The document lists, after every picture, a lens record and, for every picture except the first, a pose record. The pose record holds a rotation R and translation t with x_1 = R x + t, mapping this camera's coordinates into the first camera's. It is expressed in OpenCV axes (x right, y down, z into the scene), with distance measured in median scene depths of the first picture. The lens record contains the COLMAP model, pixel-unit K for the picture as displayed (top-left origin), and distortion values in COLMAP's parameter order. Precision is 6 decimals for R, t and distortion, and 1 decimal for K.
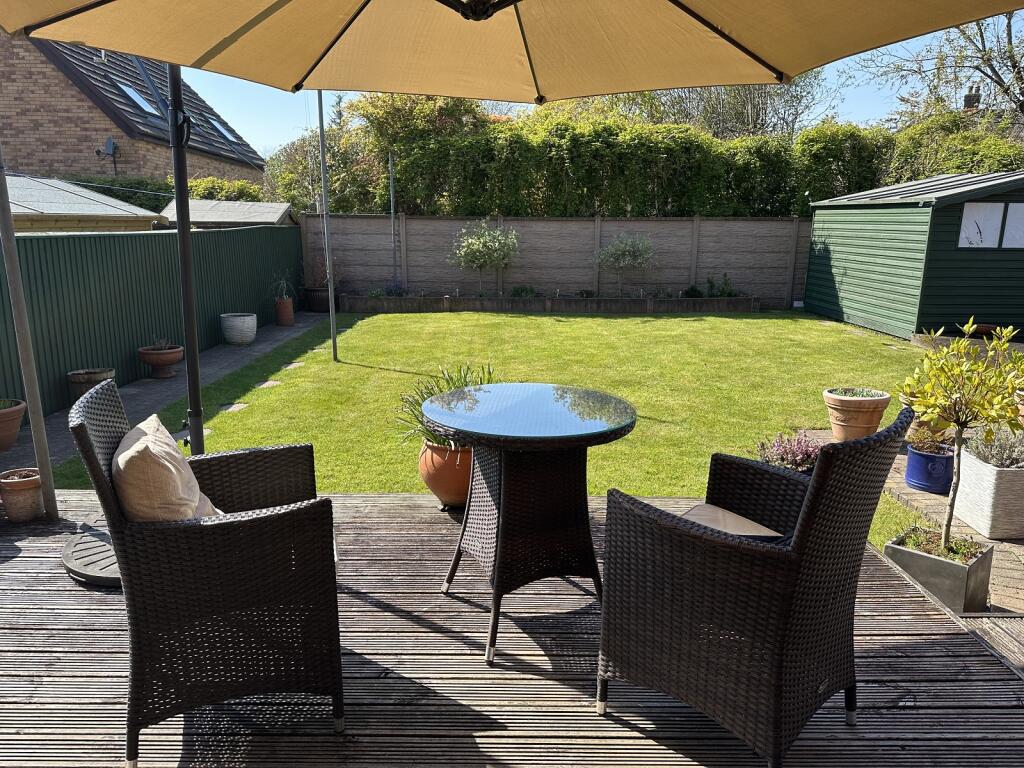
lens RADIAL K [[726.2, 0, 511.4], [0, 726.2, 390.7], [0, 0, 1]] dist [0.043612, -0.040227]
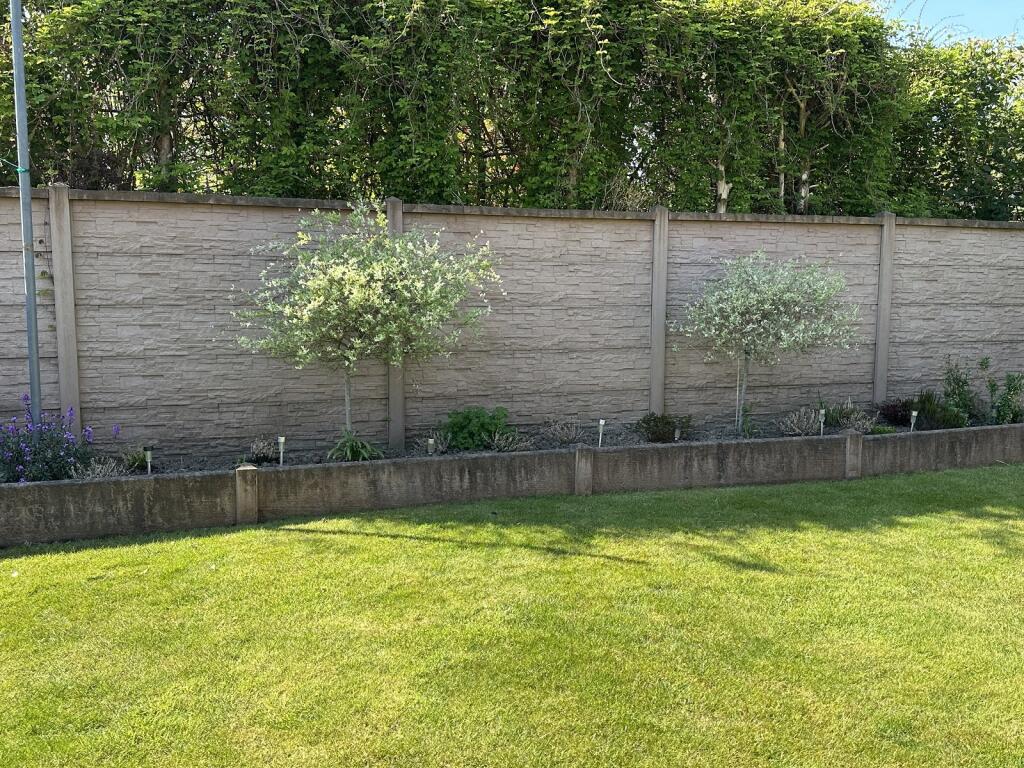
lens RADIAL K [[930.9, 0, 516.0], [0, 930.9, 379.7], [0, 0, 1]] dist [0.003791, 0.000000]
pose [[0.935735, -0.036467, 0.350813, -0.113067], [0.071439, 0.993620, -0.087264, -0.119442], [-0.345393, 0.106717, 0.932371, 0.599906]]
